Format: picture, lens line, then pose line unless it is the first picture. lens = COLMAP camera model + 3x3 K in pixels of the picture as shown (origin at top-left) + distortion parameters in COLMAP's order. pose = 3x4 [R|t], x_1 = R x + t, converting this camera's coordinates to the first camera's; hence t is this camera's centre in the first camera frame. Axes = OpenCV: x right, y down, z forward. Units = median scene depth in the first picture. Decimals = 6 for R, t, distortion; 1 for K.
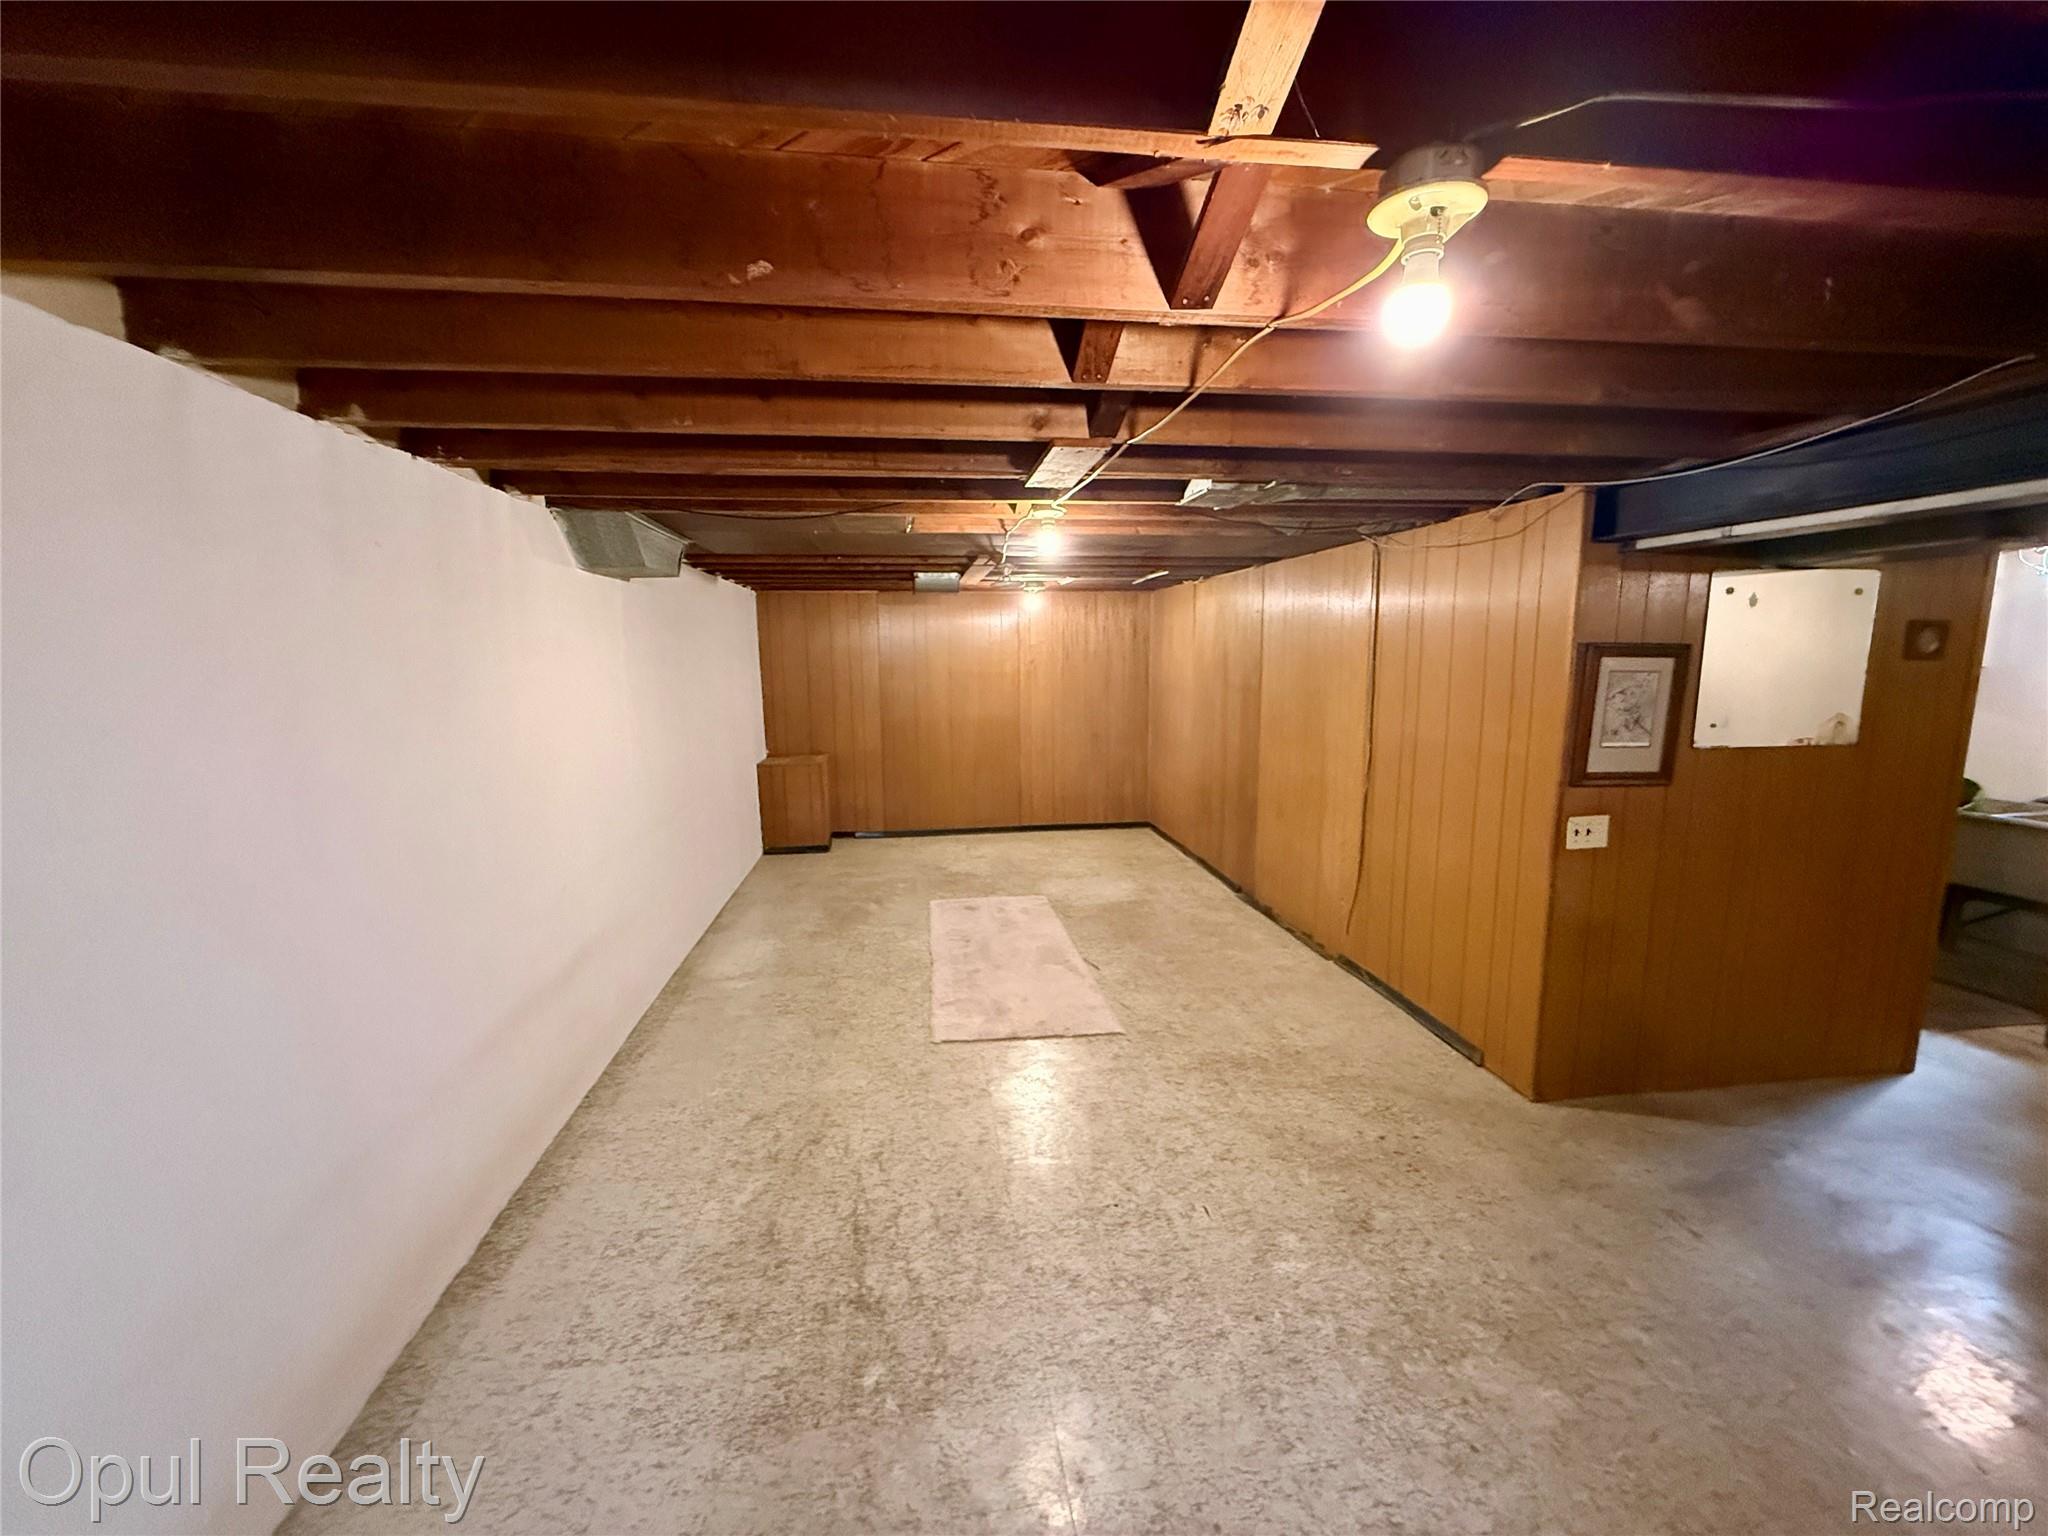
lens RADIAL K [[814.9, 0, 1014.6], [0, 814.9, 771.1], [0, 0, 1]] dist [-0.001876, 0.000387]
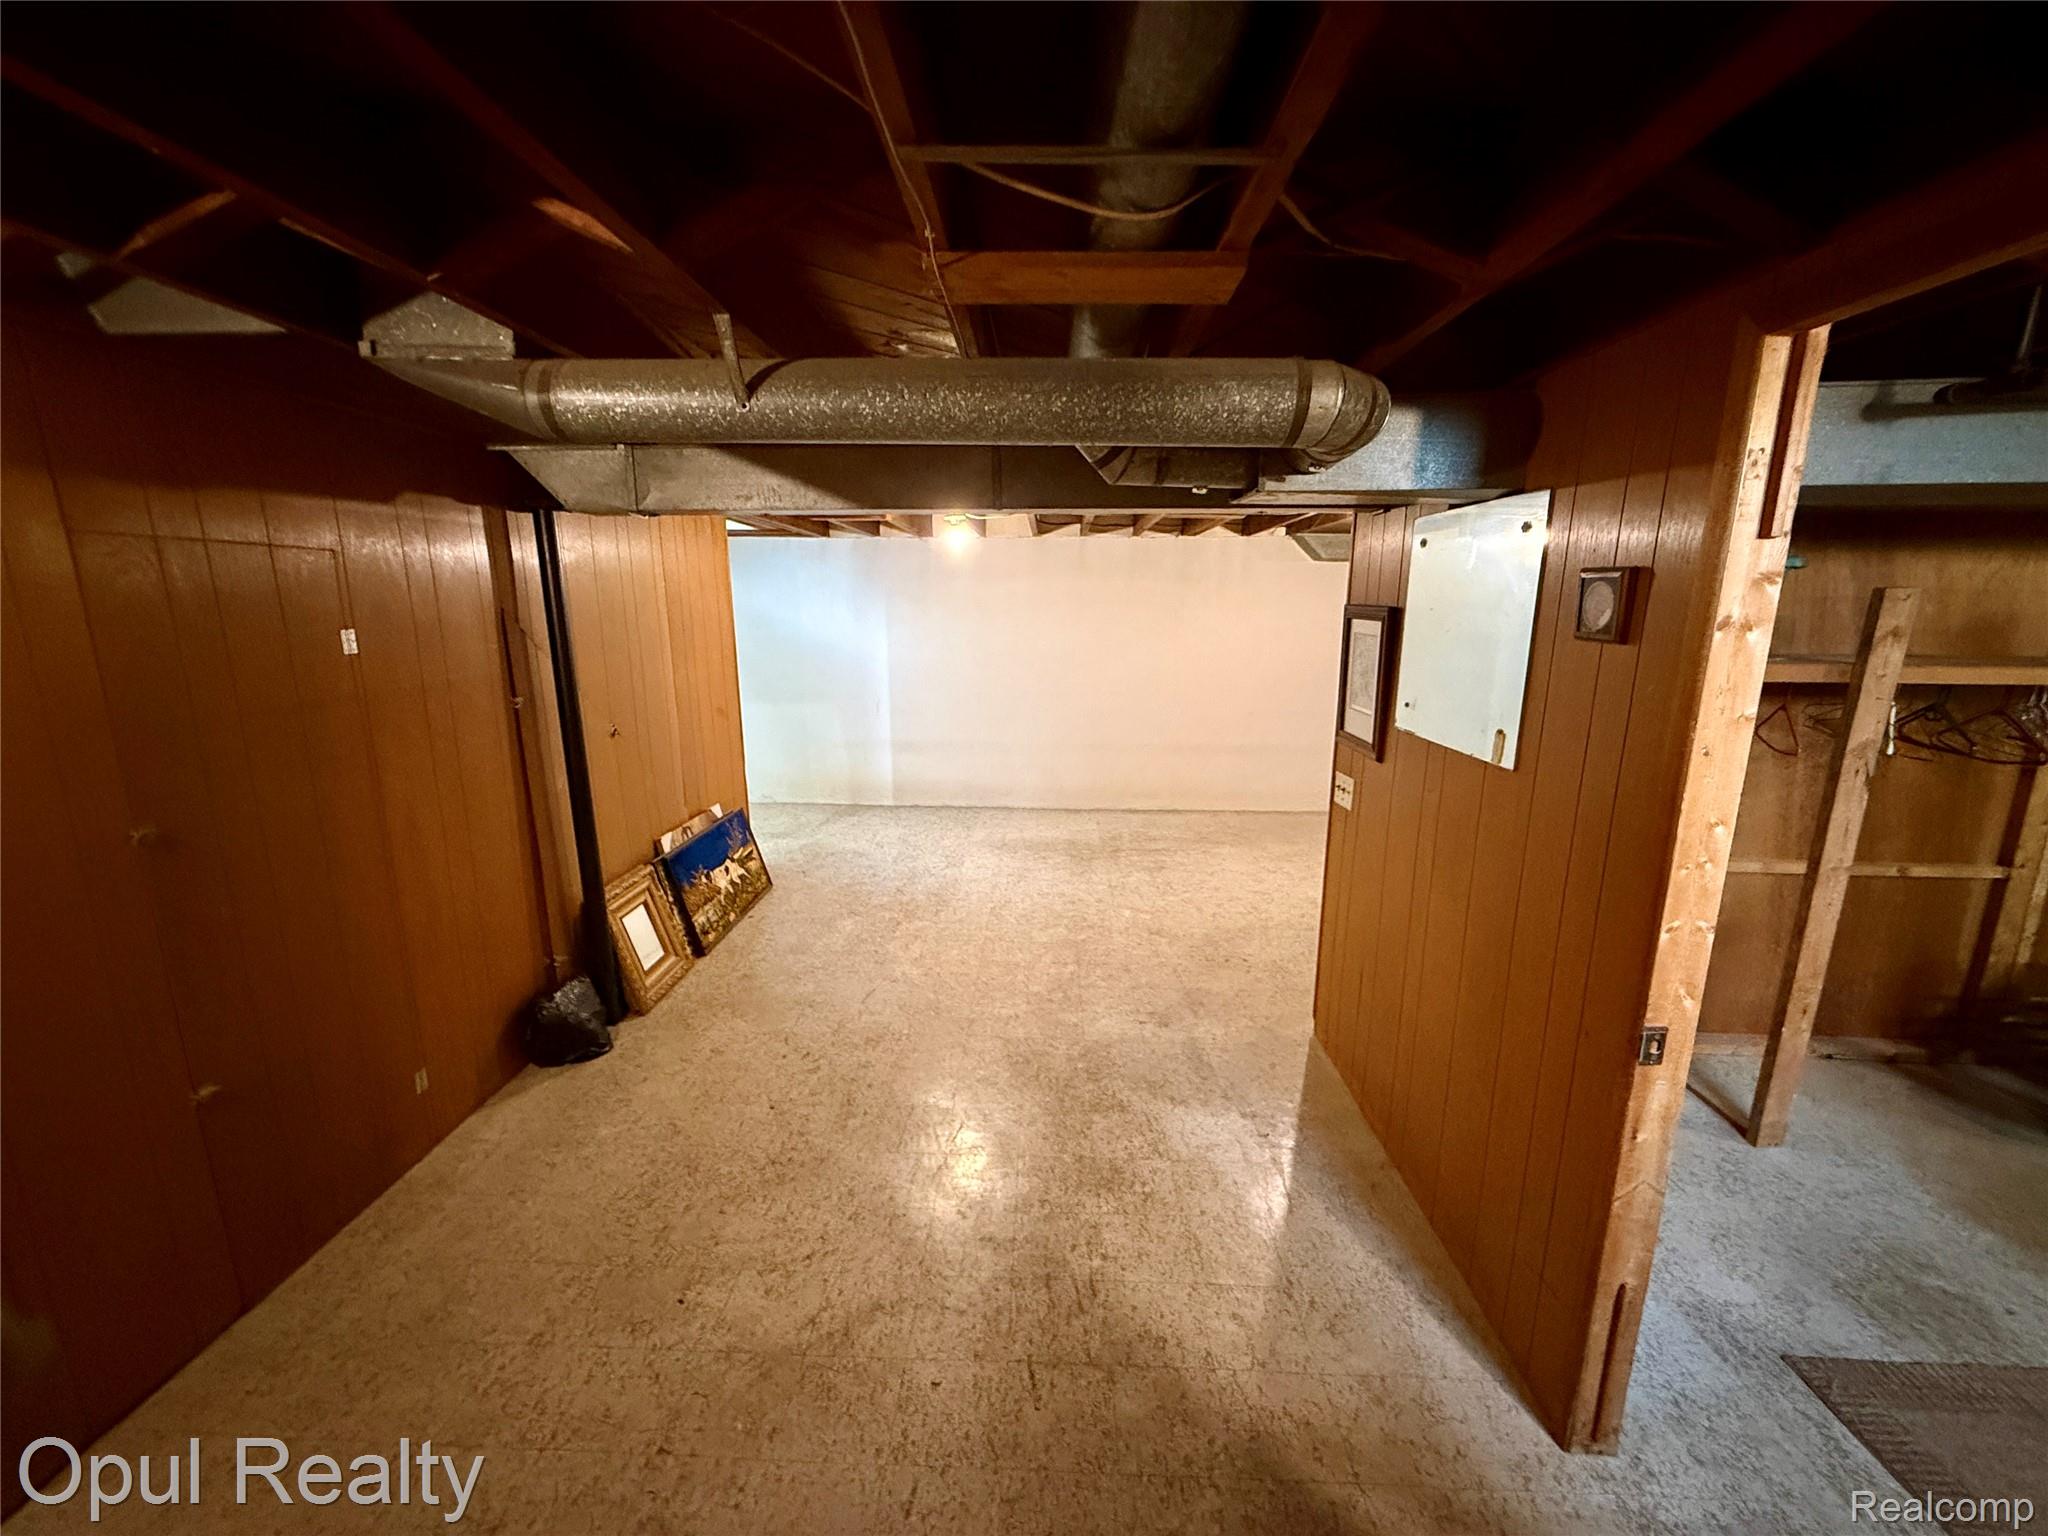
lens RADIAL K [[814.9, 0, 1015.4], [0, 814.9, 771.6], [0, 0, 1]] dist [-0.001876, 0.000387]
pose [[-0.178769, 0.206291, -0.962022, 2.081332], [-0.151560, 0.960328, 0.234092, -0.148962], [0.972148, 0.187652, -0.140411, 0.871045]]
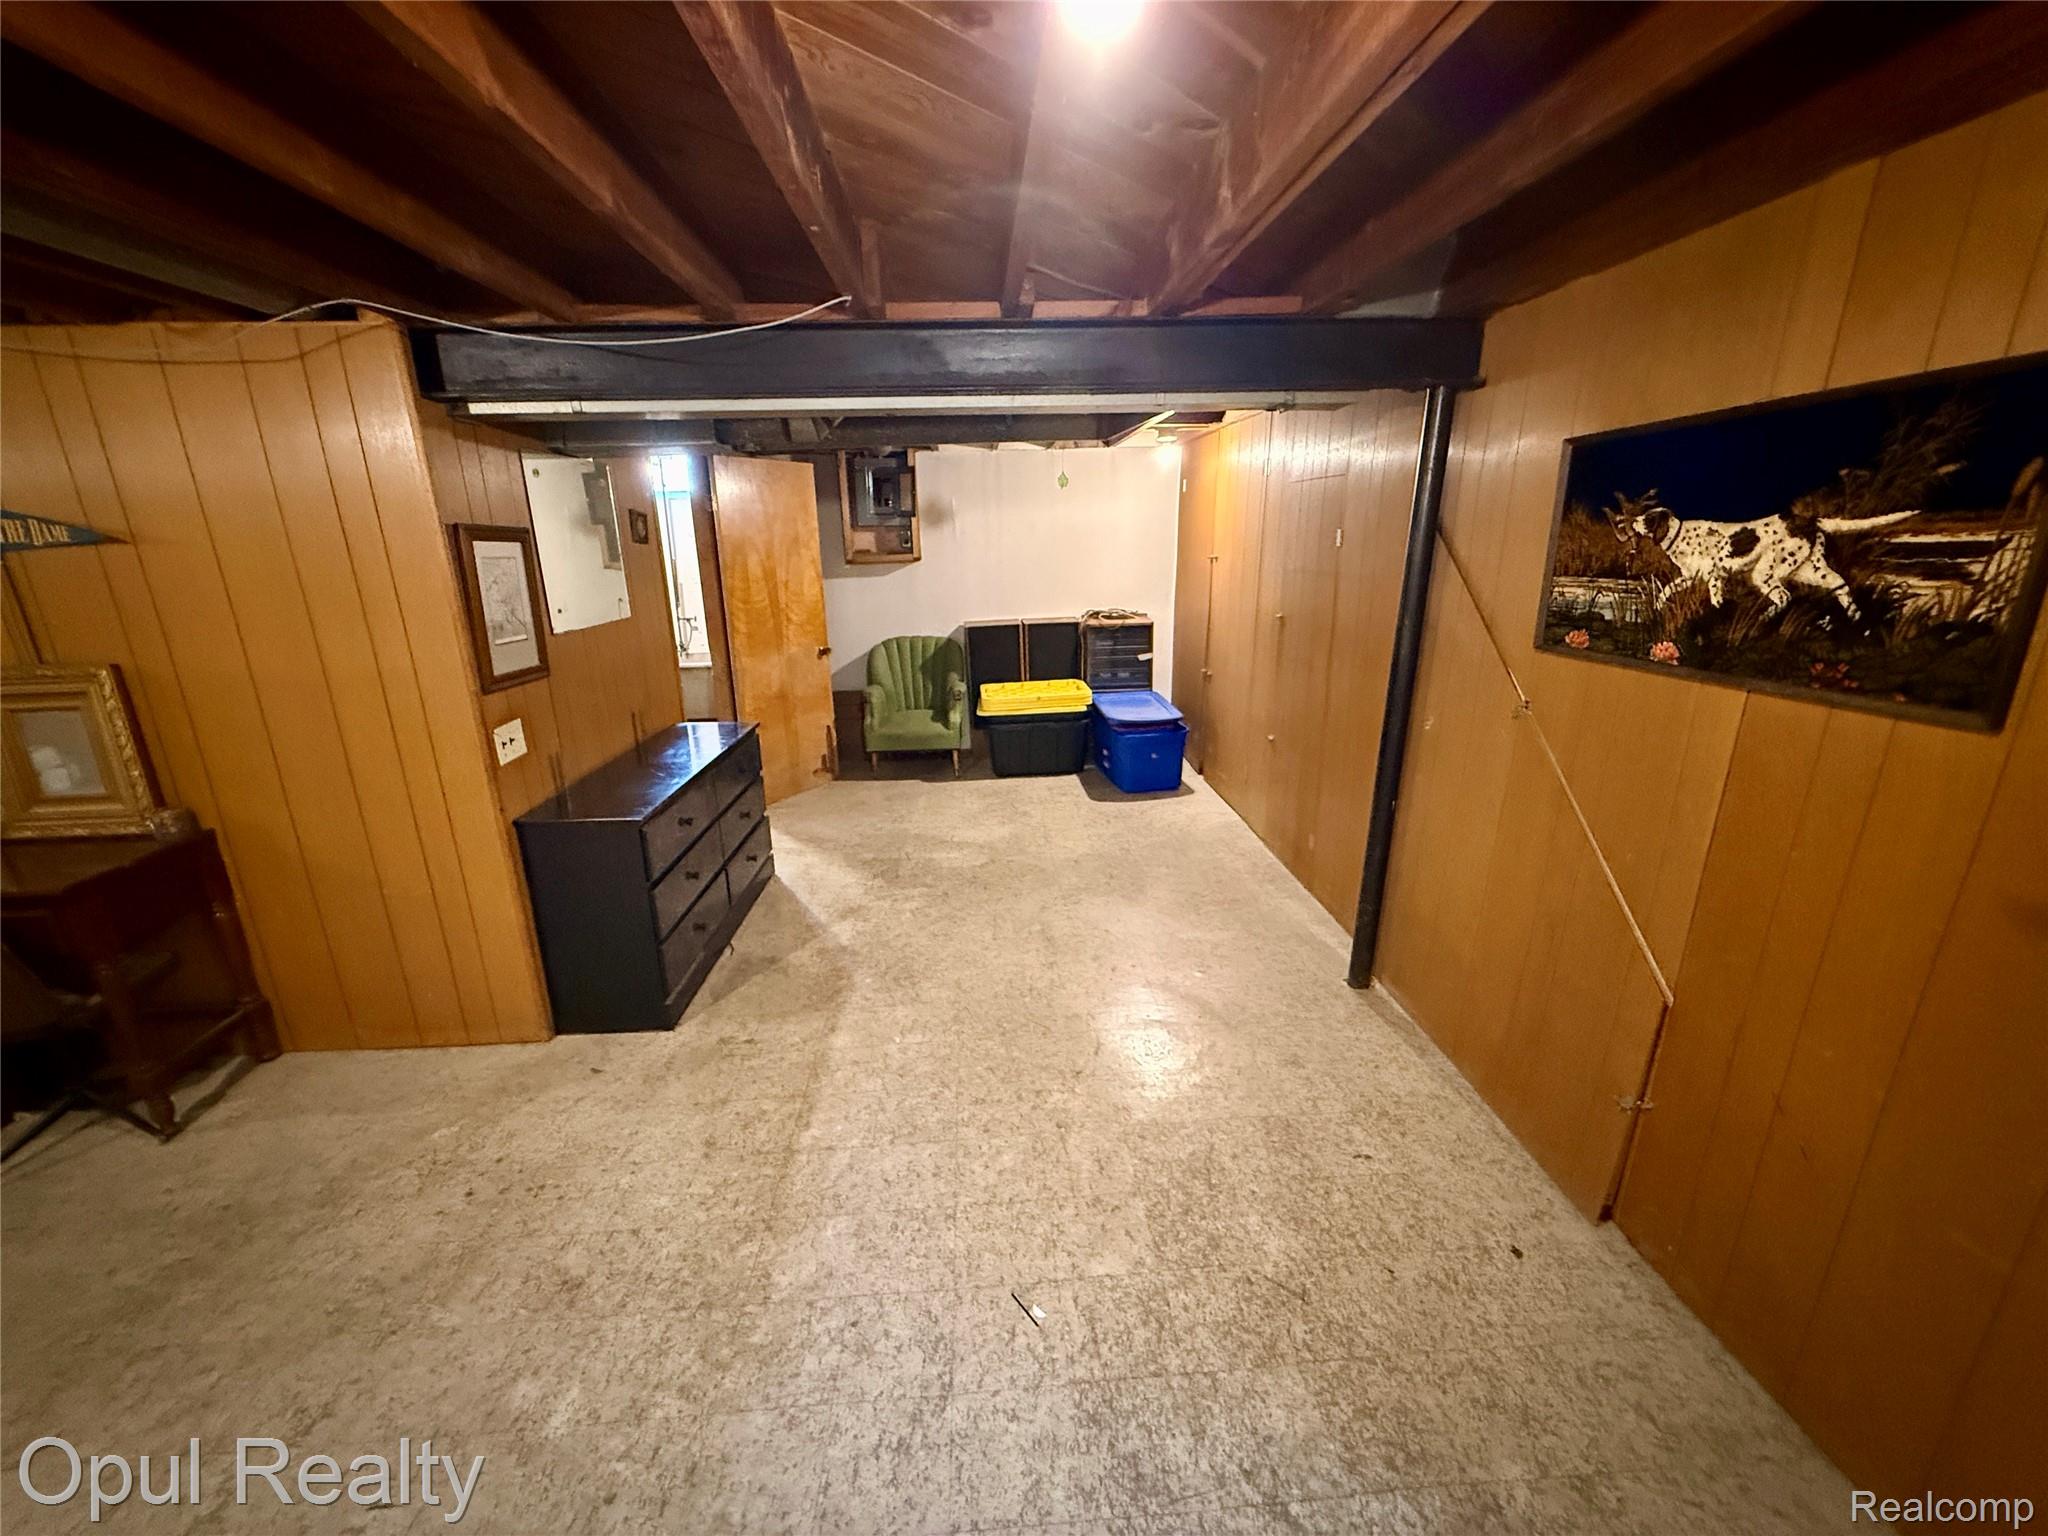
lens RADIAL K [[814.9, 0, 1018.5], [0, 814.9, 769.6], [0, 0, 1]] dist [-0.001876, 0.000387]
pose [[0.076873, -0.270907, 0.959531, -0.147510], [0.167930, 0.952148, 0.255369, -0.036725], [-0.982797, 0.141503, 0.118687, 0.409778]]
